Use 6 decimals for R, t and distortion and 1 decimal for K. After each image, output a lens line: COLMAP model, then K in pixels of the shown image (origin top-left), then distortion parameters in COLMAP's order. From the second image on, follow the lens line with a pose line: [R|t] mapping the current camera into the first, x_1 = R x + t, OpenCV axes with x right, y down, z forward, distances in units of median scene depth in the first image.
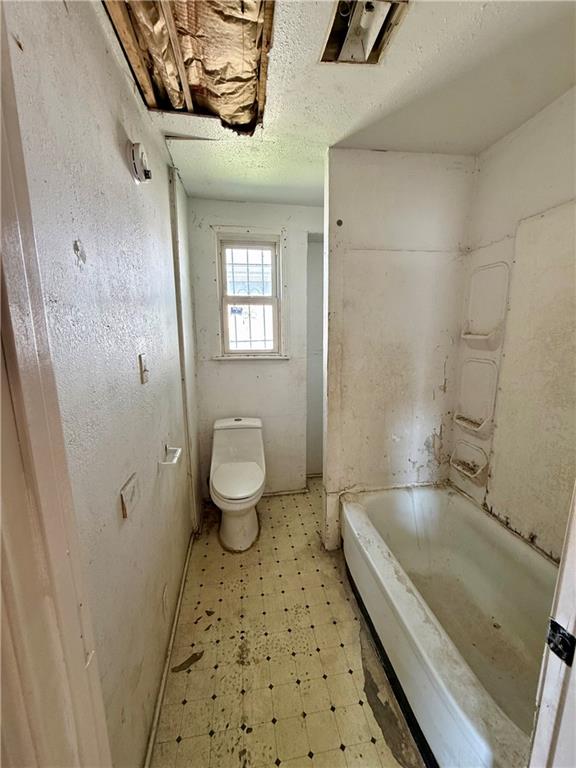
lens RADIAL K [[307.2, 0, 287.2], [0, 307.2, 386.1], [0, 0, 1]] dist [-0.001866, 0.000156]
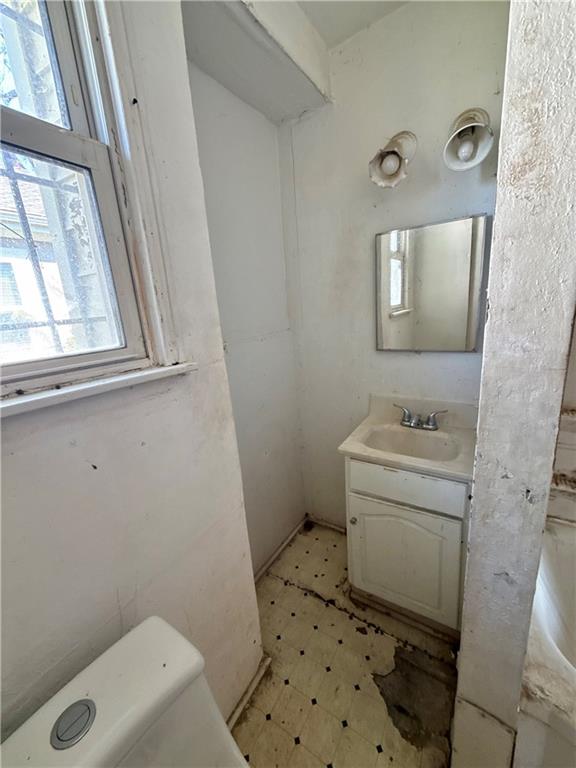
lens RADIAL K [[307.2, 0, 289.0], [0, 307.2, 381.2], [0, 0, 1]] dist [-0.001866, 0.000156]
pose [[0.659188, -0.219913, 0.719103, -0.152173], [0.200475, 0.973066, 0.113807, -0.092698], [-0.724762, 0.069142, 0.685521, 0.711466]]
